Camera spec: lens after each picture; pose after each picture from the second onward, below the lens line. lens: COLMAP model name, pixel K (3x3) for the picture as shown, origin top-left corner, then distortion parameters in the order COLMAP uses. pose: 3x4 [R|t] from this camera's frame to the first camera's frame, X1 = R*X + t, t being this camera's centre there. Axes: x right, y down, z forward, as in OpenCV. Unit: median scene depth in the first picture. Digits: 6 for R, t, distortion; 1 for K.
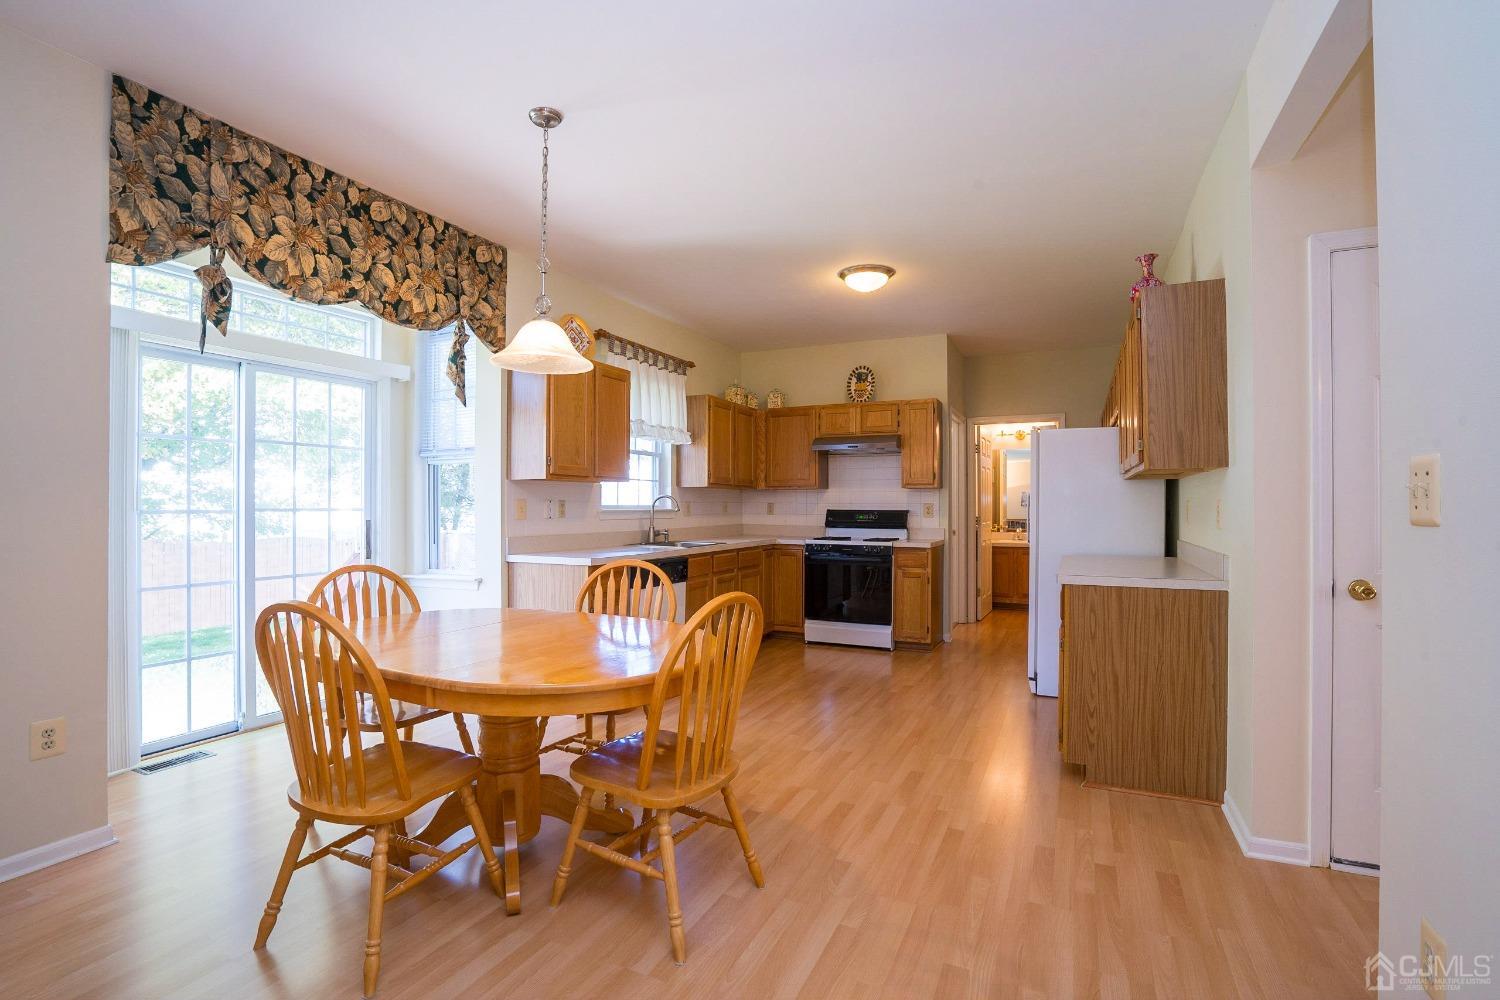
lens RADIAL K [[691.5, 0, 744.8], [0, 691.5, 502.1], [0, 0, 1]] dist [-0.031510, 0.006242]
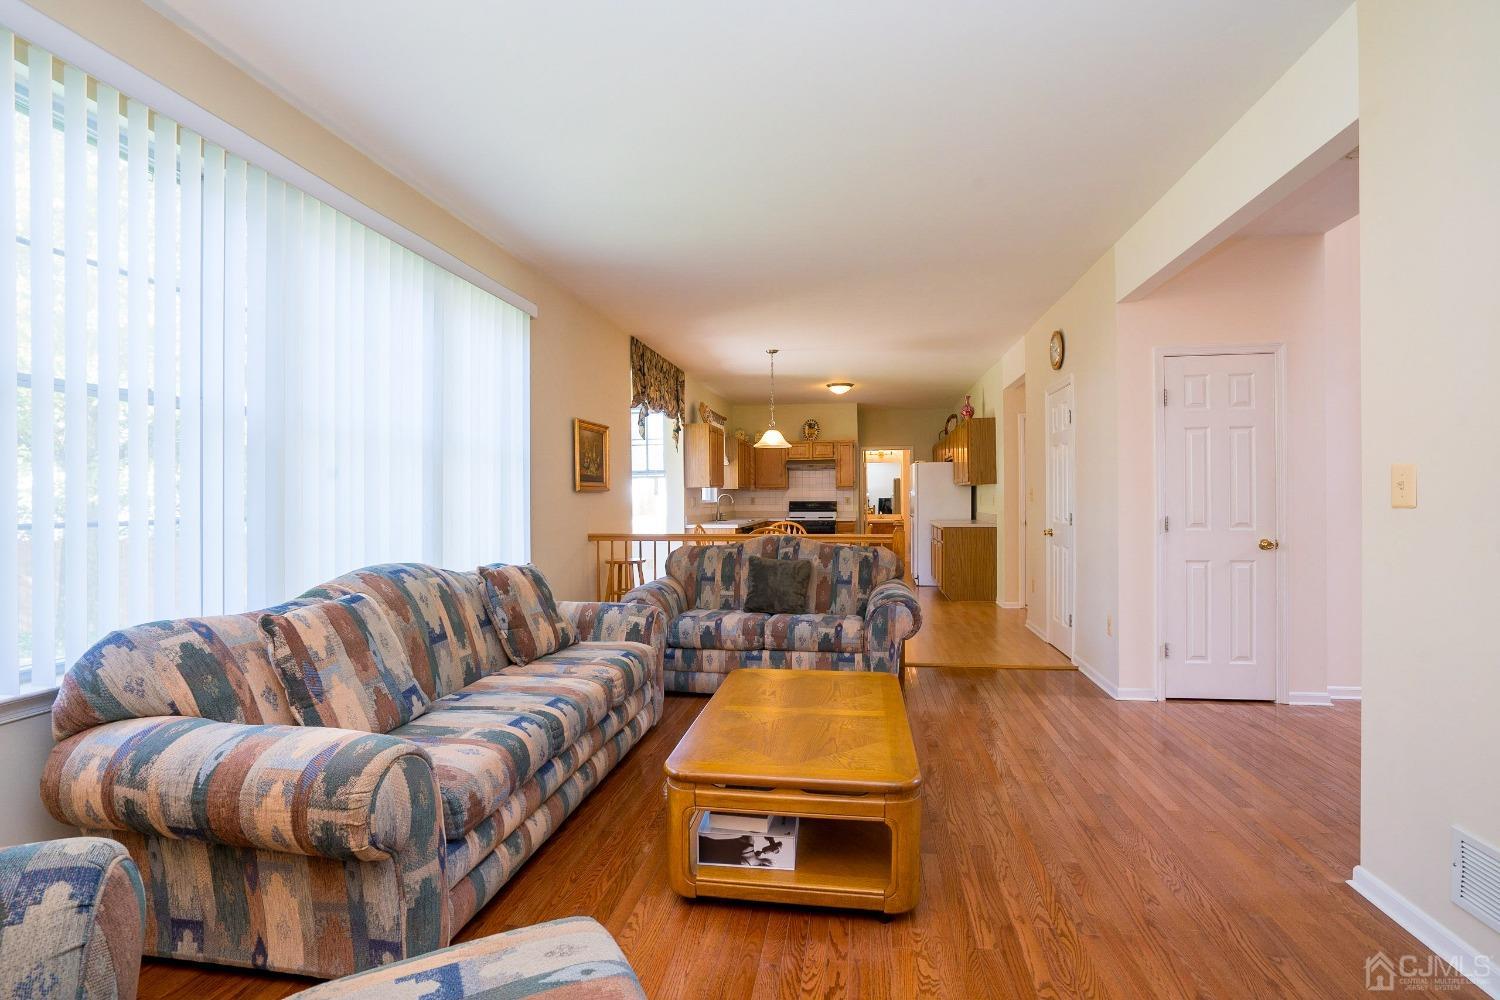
lens RADIAL K [[691.5, 0, 753.1], [0, 691.5, 499.1], [0, 0, 1]] dist [-0.031510, 0.006242]
pose [[0.957445, -0.007705, 0.288514, -0.882516], [0.005915, 0.999957, 0.007077, -0.013870], [-0.288556, -0.005069, 0.957450, -1.182623]]
